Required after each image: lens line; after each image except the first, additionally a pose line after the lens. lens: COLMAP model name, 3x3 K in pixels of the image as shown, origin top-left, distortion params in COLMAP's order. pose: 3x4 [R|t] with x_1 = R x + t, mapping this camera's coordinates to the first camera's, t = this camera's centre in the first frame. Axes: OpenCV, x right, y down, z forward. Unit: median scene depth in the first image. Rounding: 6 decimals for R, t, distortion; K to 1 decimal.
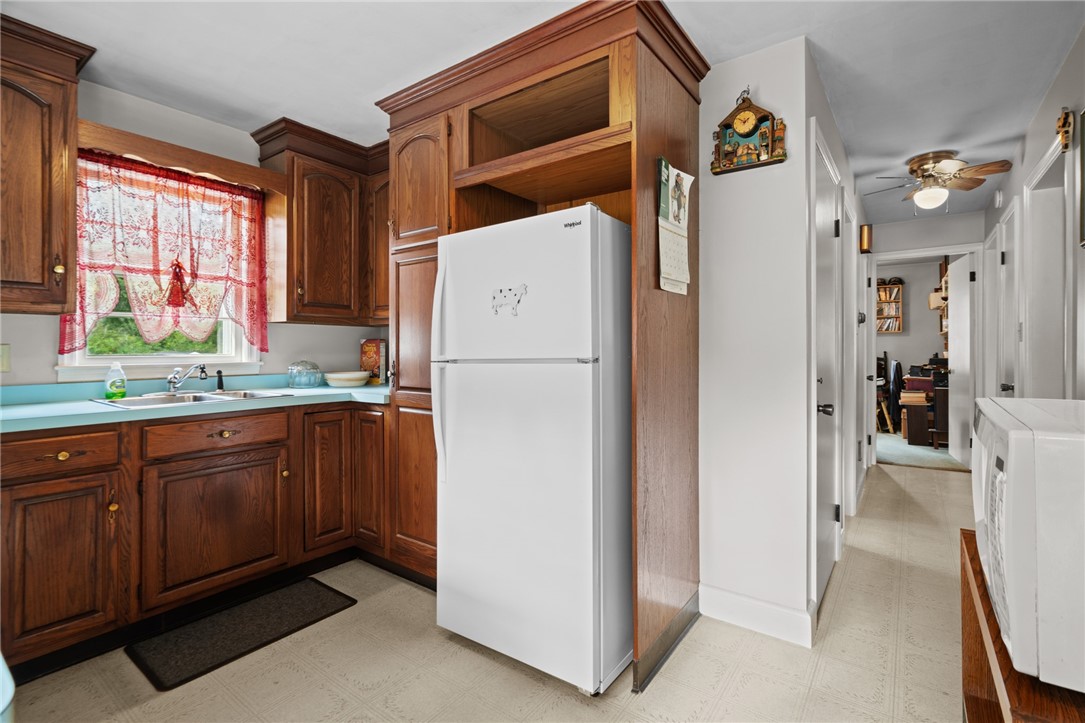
lens RADIAL K [[491.3, 0, 544.9], [0, 491.3, 357.6], [0, 0, 1]] dist [-0.066919, 0.015645]
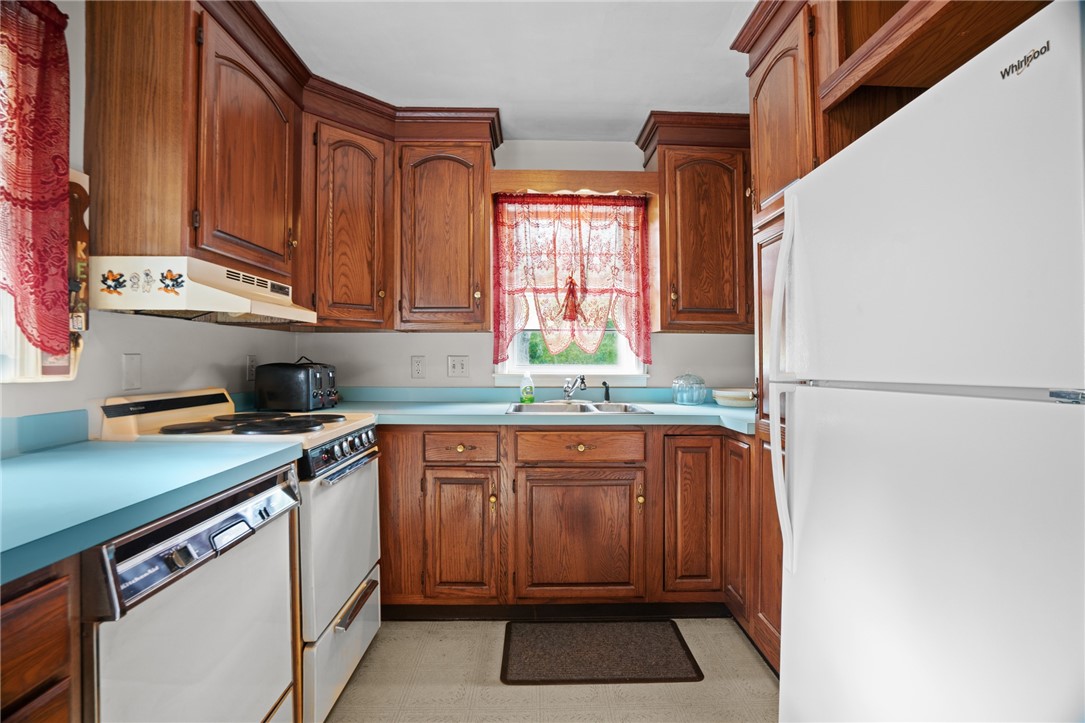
lens RADIAL K [[491.3, 0, 544.9], [0, 491.3, 357.6], [0, 0, 1]] dist [-0.066919, 0.015645]
pose [[0.603712, 0.000289, -0.797203, 0.077660], [-0.019325, 0.999711, -0.014272, -0.007575], [0.796969, 0.024022, 0.603543, 0.292262]]
